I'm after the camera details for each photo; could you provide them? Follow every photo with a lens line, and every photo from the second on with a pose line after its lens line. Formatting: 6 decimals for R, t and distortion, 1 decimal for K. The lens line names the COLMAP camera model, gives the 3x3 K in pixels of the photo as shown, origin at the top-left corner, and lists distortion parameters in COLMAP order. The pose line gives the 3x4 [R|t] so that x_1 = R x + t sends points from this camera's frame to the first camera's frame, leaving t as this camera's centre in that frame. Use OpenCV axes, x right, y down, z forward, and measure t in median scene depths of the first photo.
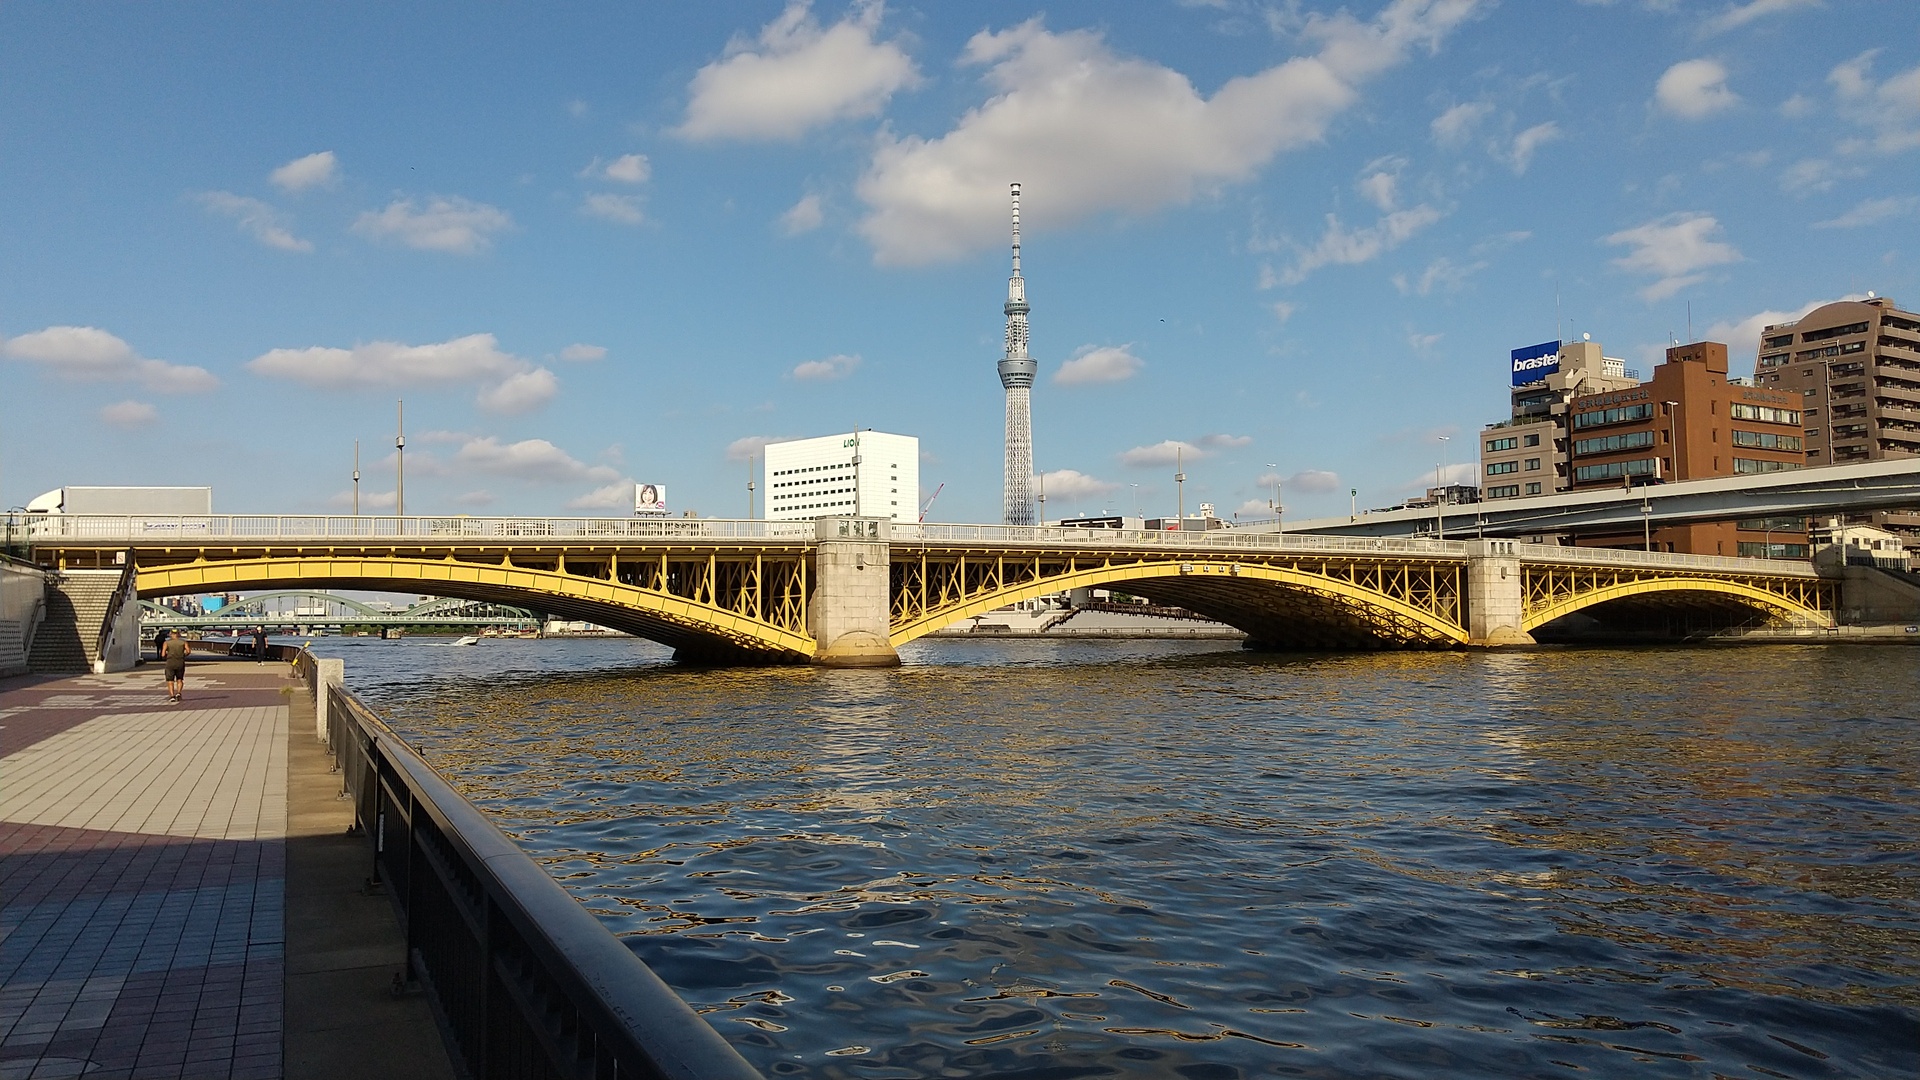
lens RADIAL K [[1434.7, 0, 960.4], [0, 1434.7, 536.8], [0, 0, 1]] dist [-0.010003, -0.003634]
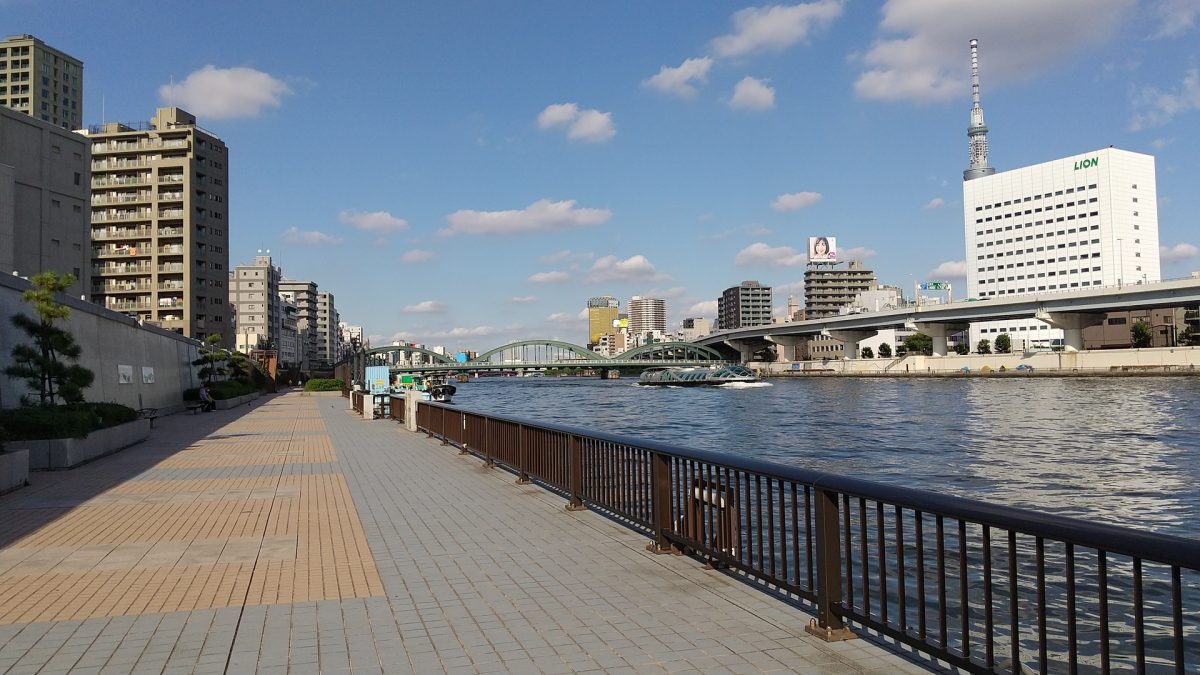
lens RADIAL K [[897.3, 0, 599.0], [0, 897.3, 335.6], [0, 0, 1]] dist [-0.000737, -0.001176]
pose [[0.949853, -0.025745, -0.311636, -0.165698], [0.034081, 0.999191, 0.021332, 0.019180], [0.310835, -0.030884, 0.949962, 0.284019]]
